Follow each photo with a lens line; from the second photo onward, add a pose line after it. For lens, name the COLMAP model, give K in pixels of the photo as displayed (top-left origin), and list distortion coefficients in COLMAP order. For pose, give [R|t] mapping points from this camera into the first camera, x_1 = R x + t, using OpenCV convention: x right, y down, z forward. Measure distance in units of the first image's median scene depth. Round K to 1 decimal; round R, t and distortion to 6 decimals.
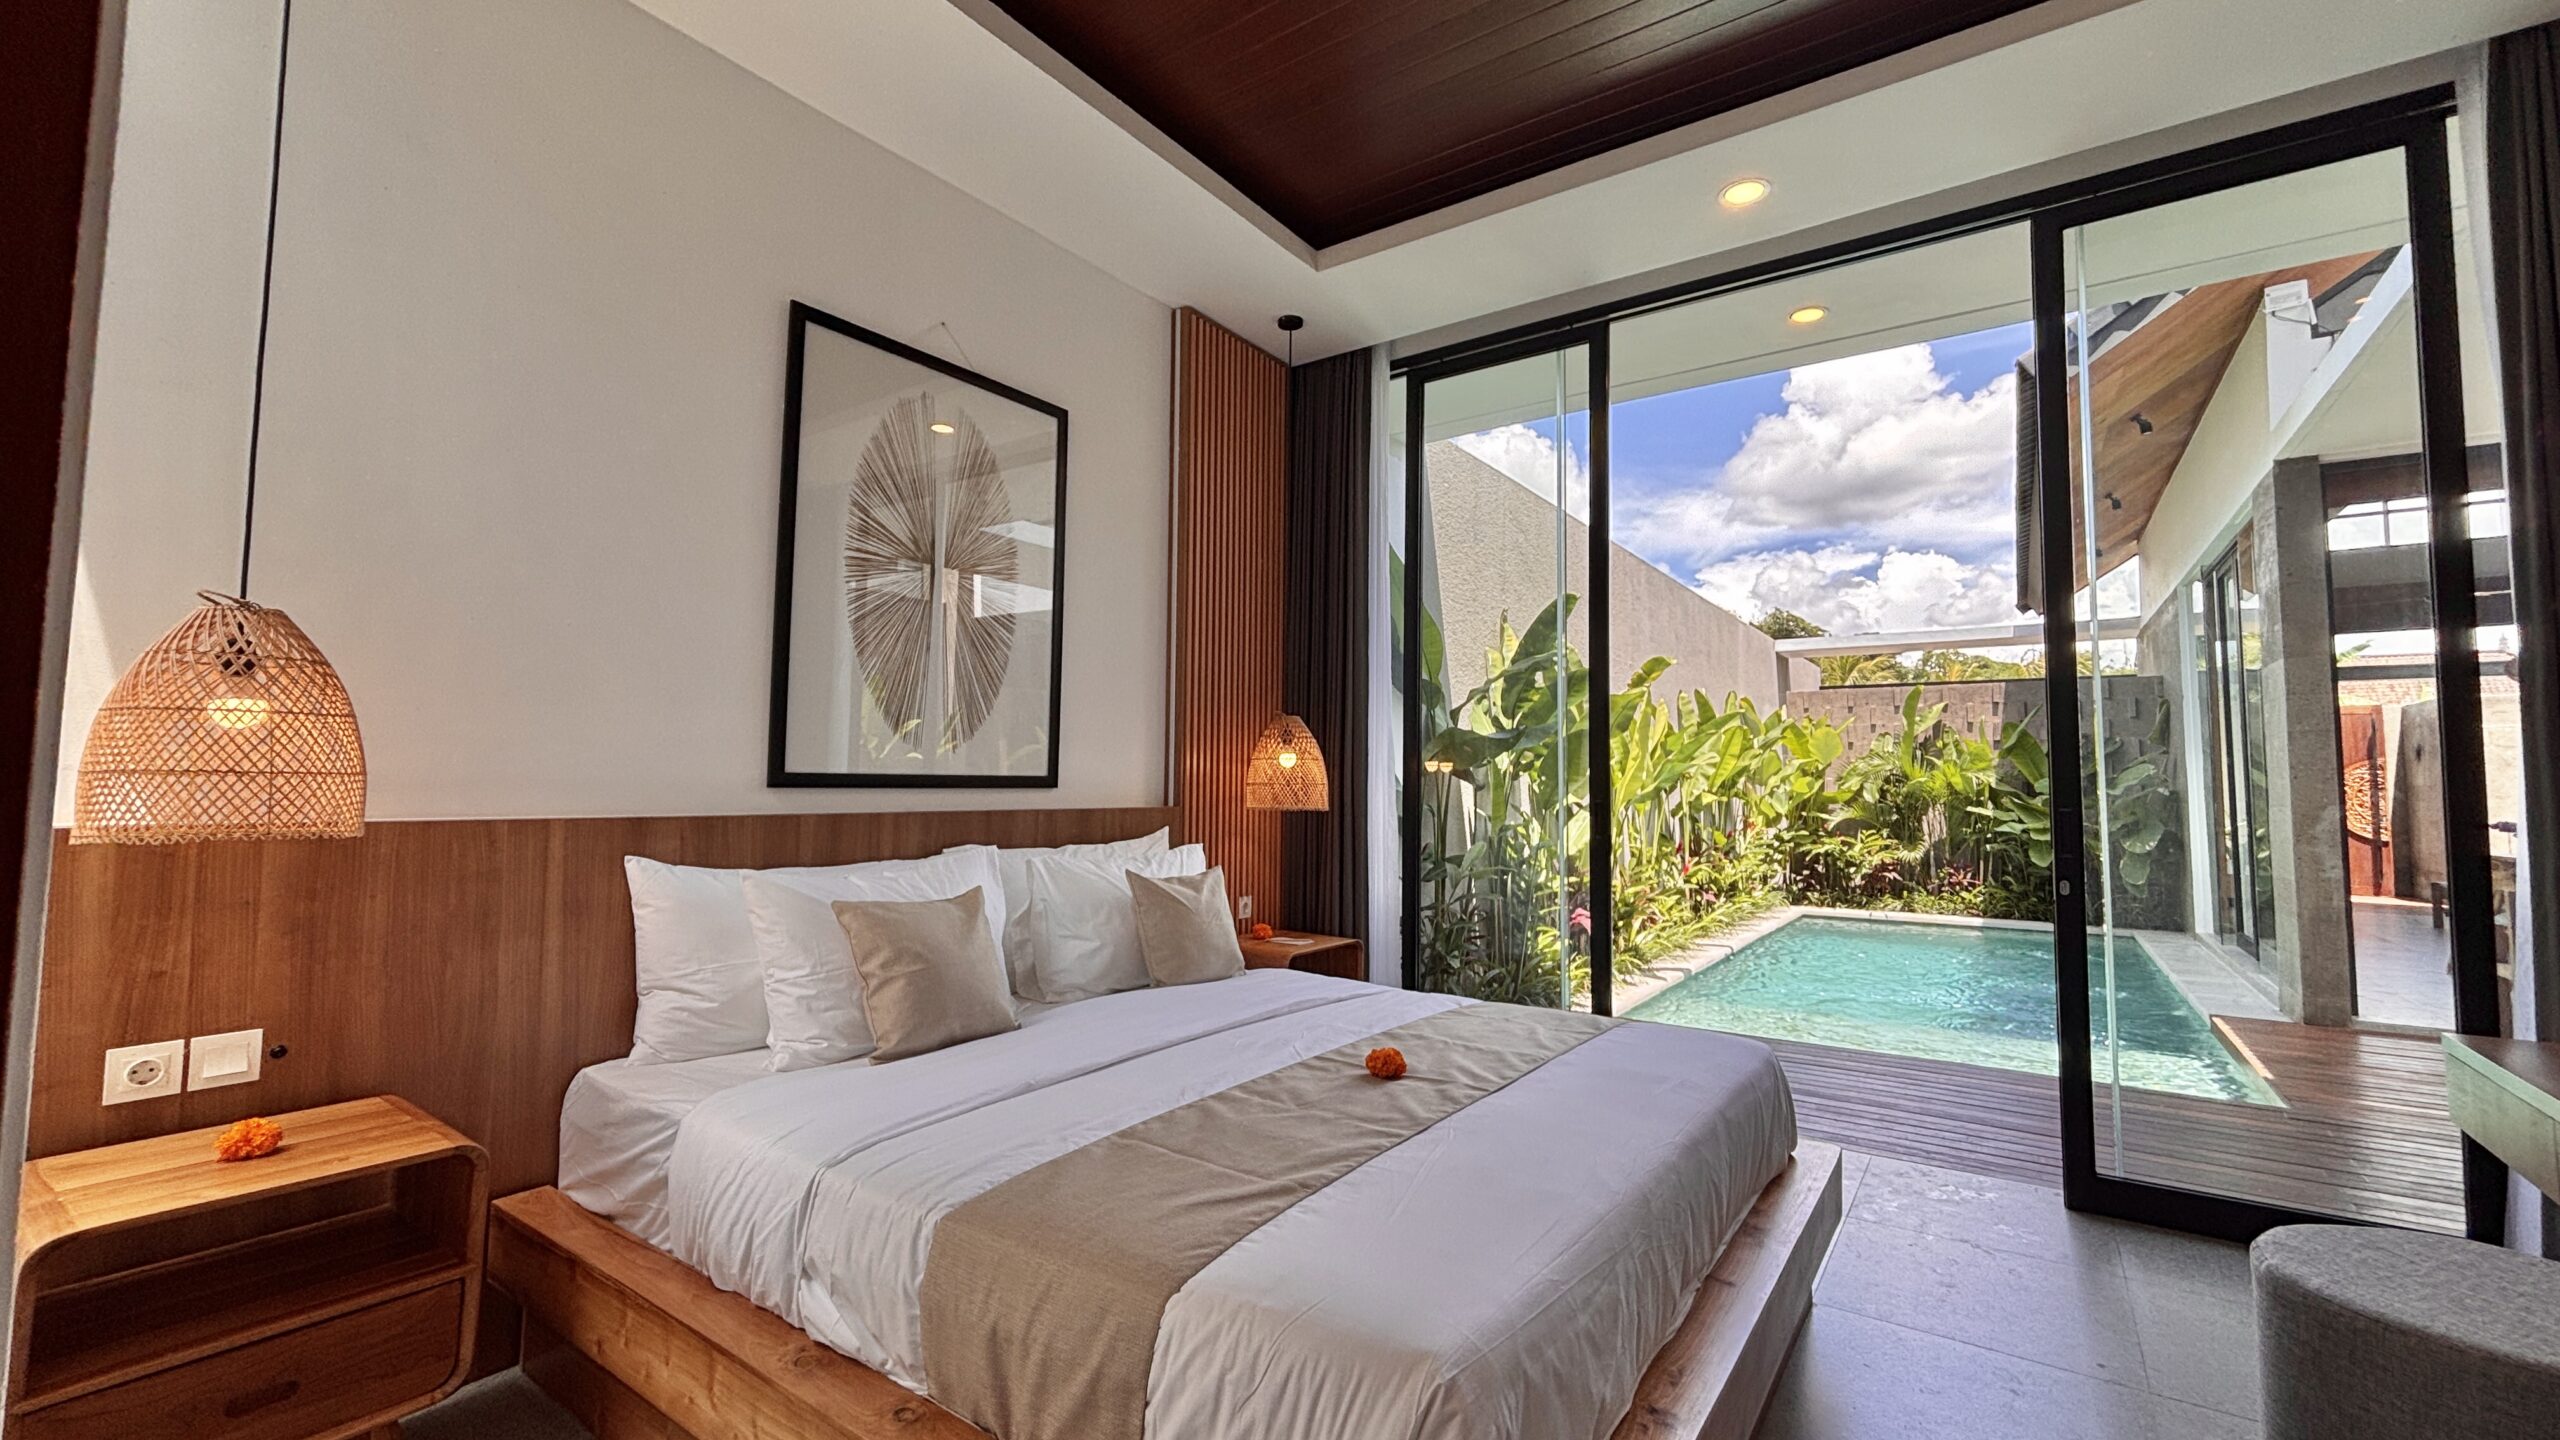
lens RADIAL K [[1054.9, 0, 1278.9], [0, 1054.9, 715.7], [0, 0, 1]] dist [-0.000084, 0.000051]
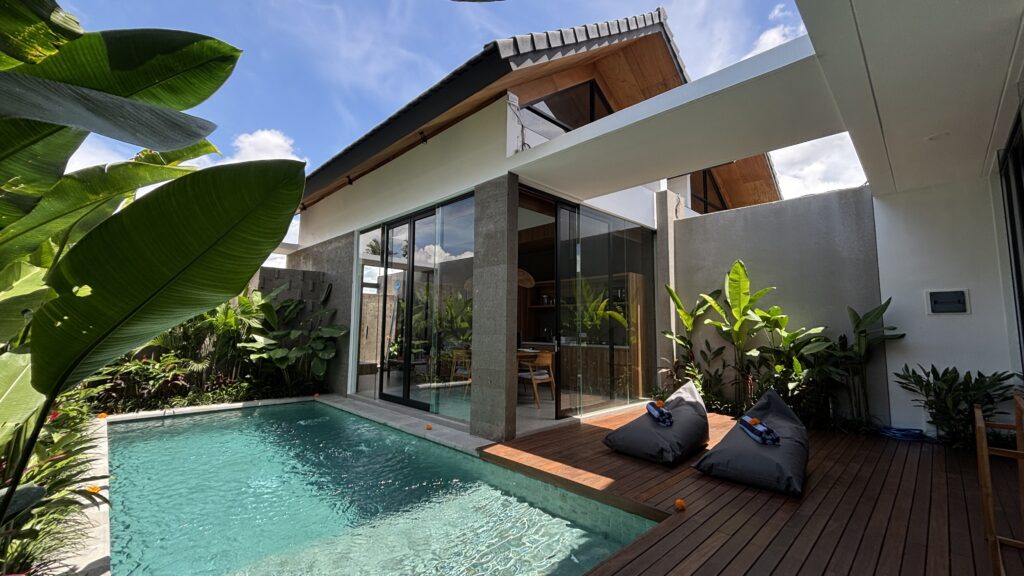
lens RADIAL K [[422.0, 0, 512.7], [0, 422.0, 287.1], [0, 0, 1]] dist [-0.000084, 0.000051]
pose [[0.175471, 0.094475, 0.979941, 0.066521], [-0.071137, 0.994000, -0.083093, 0.033628], [-0.981911, -0.055130, 0.181139, 0.446291]]
